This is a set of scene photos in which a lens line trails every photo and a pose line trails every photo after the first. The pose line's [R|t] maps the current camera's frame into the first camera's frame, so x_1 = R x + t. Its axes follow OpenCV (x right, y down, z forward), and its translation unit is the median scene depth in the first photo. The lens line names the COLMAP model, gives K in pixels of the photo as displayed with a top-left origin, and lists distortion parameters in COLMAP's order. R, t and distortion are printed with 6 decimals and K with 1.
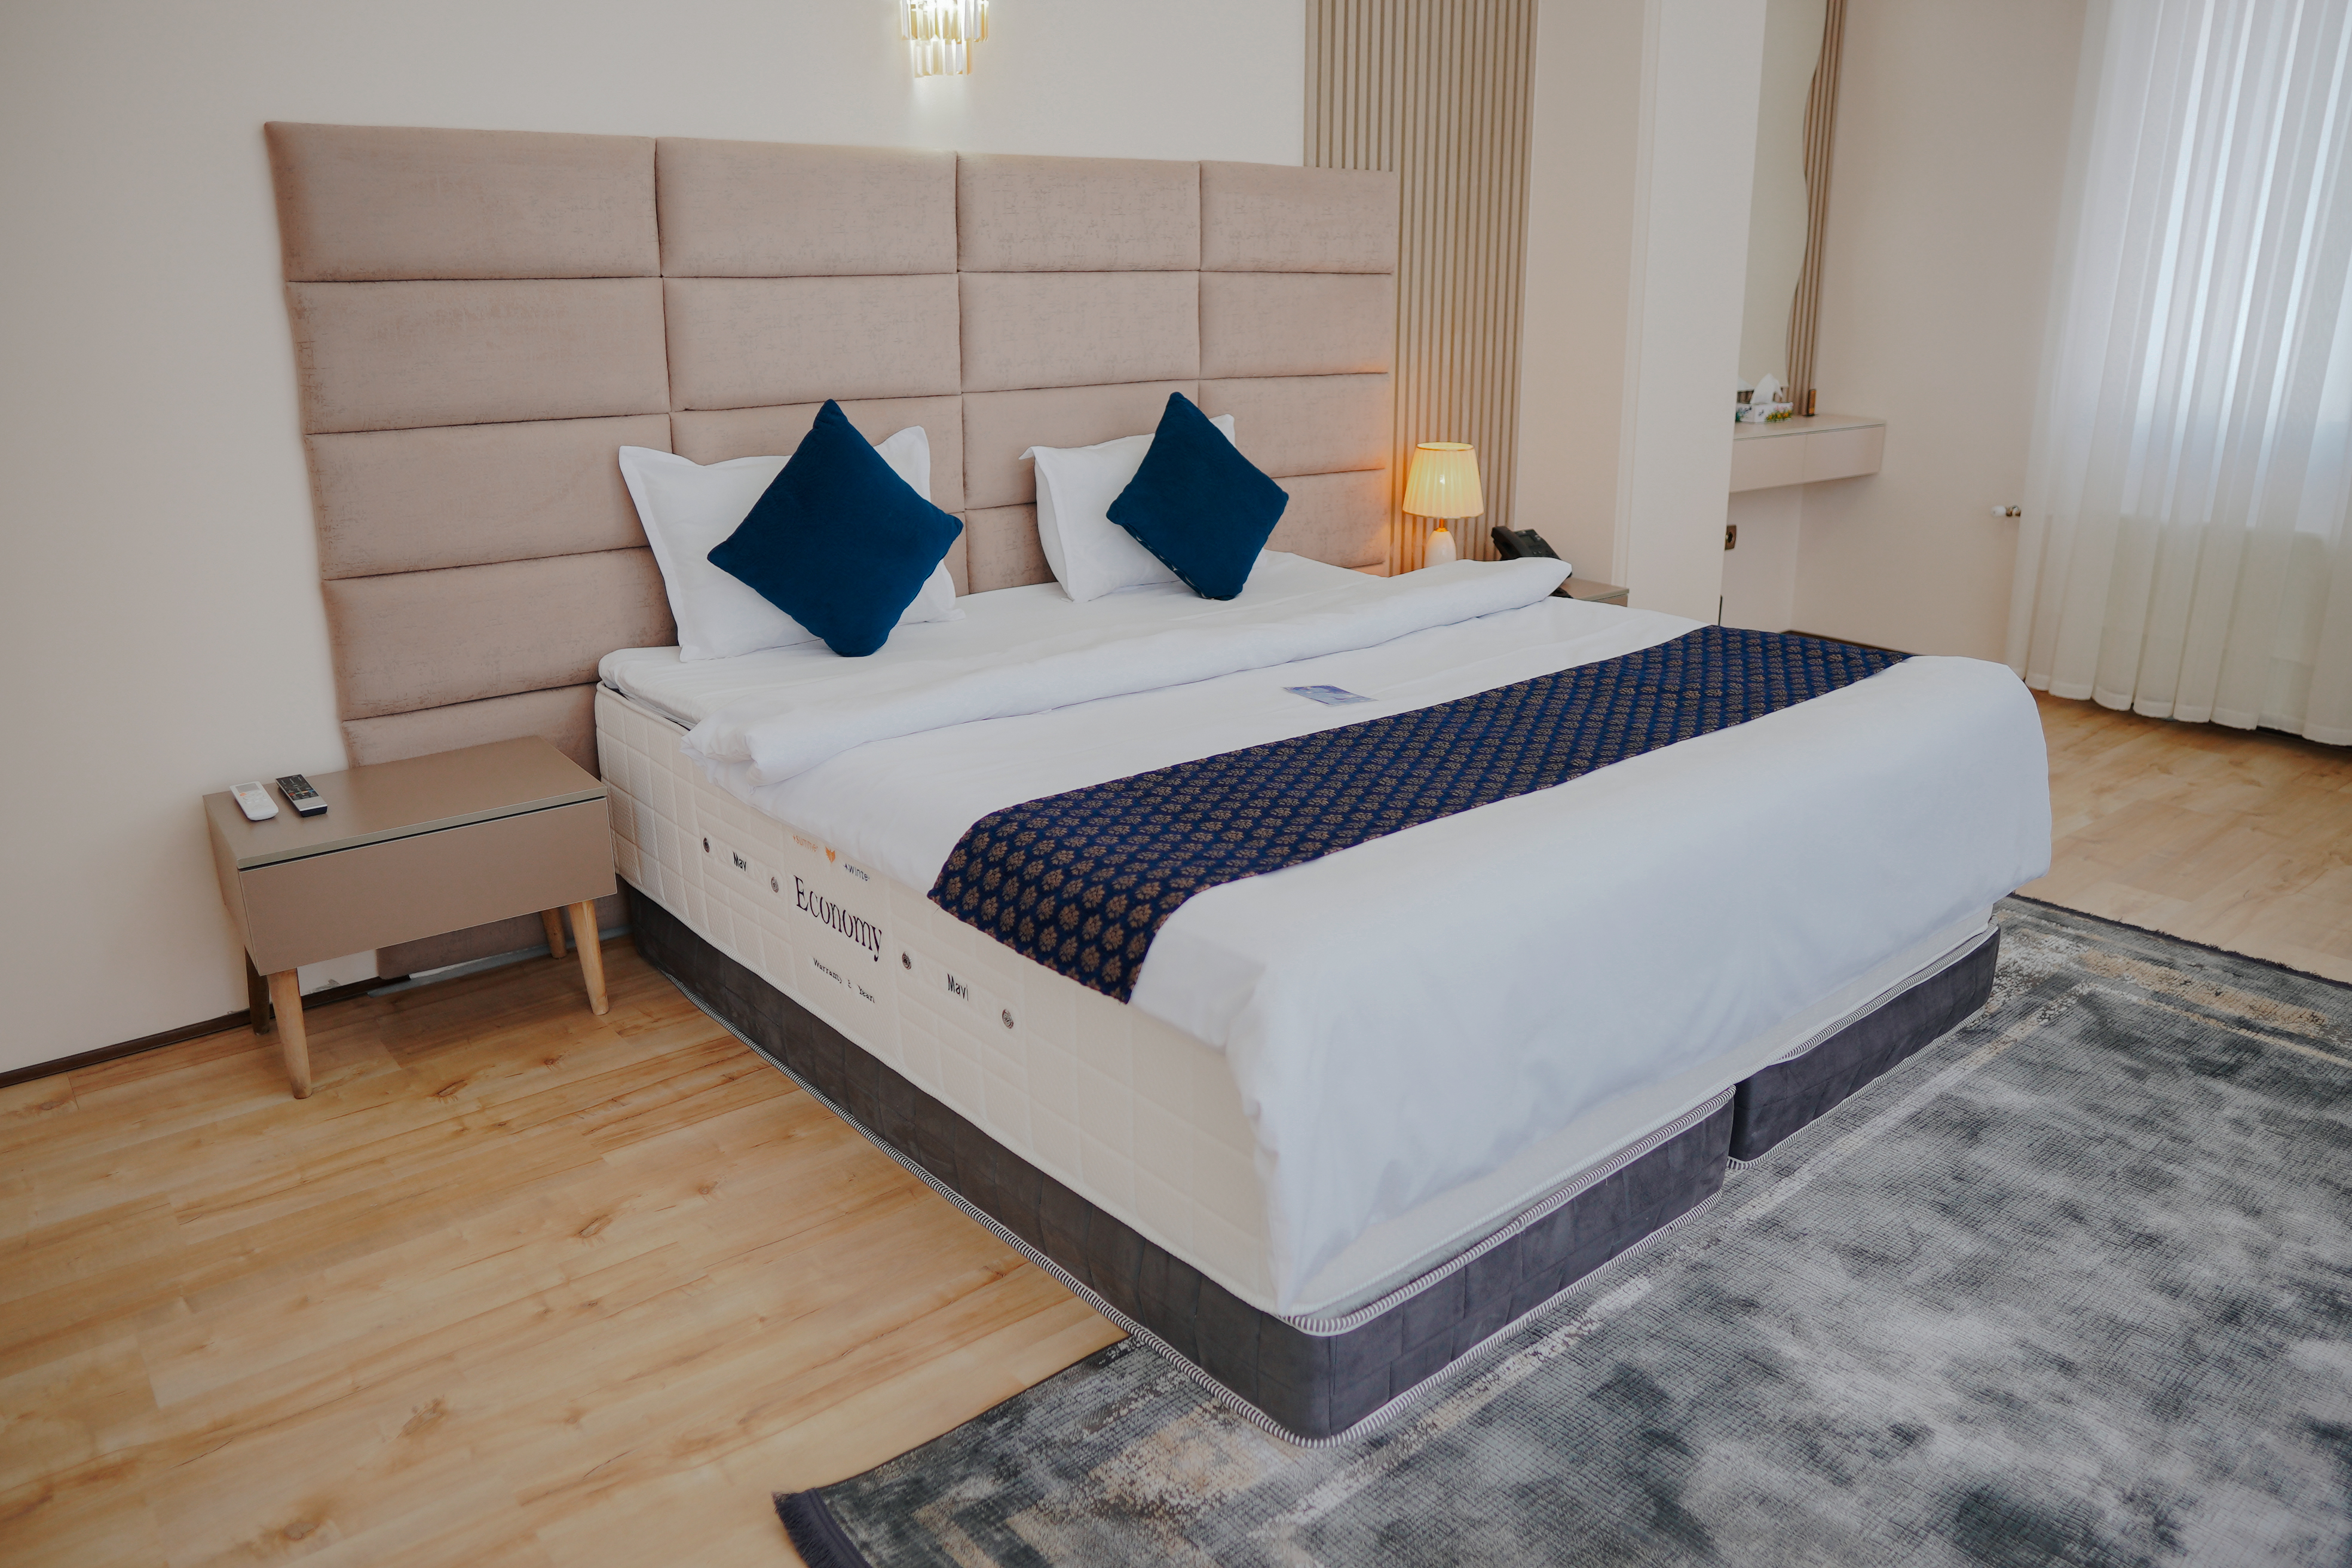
lens RADIAL K [[1664.6, 0, 1176.0], [0, 1664.6, 784.0], [0, 0, 1]] dist [-0.121919, 0.076064]
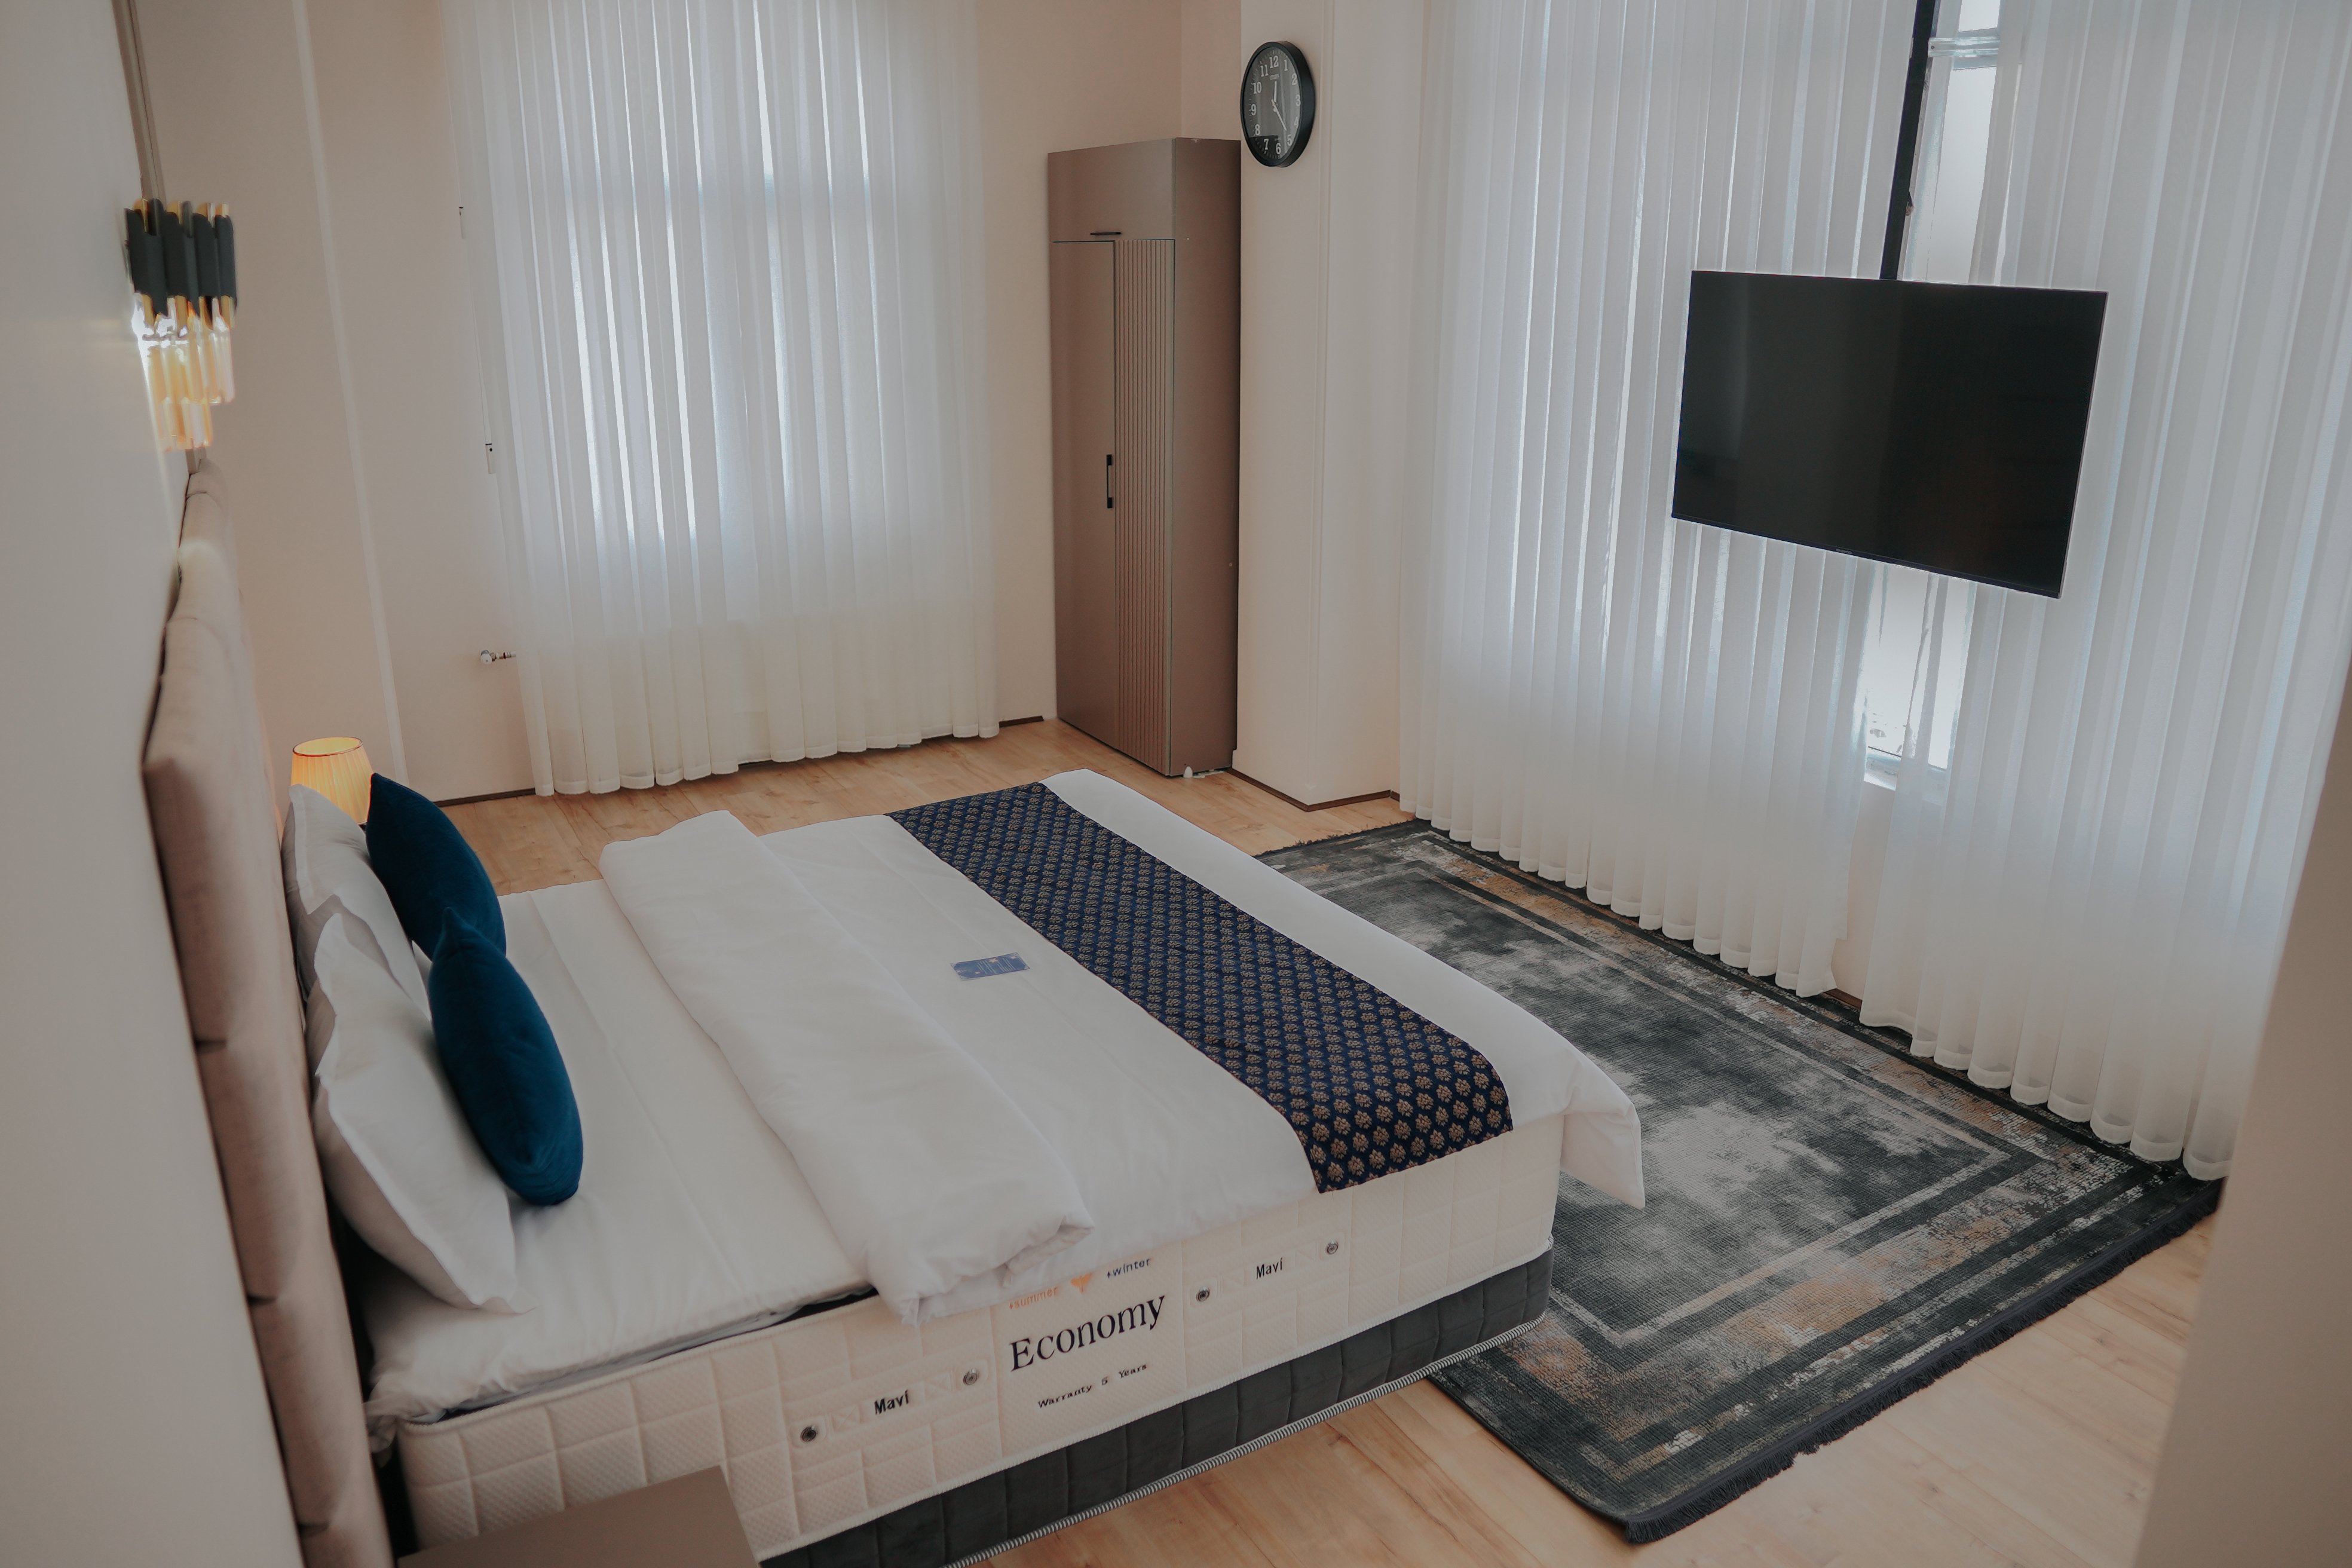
lens RADIAL K [[1664.6, 0, 1176.0], [0, 1664.6, 784.0], [0, 0, 1]] dist [-0.121919, 0.076064]
pose [[0.159585, -0.298855, 0.940860, -1.165515], [0.295049, 0.923950, 0.243438, -0.514175], [-0.942061, 0.238750, 0.235626, 0.702519]]
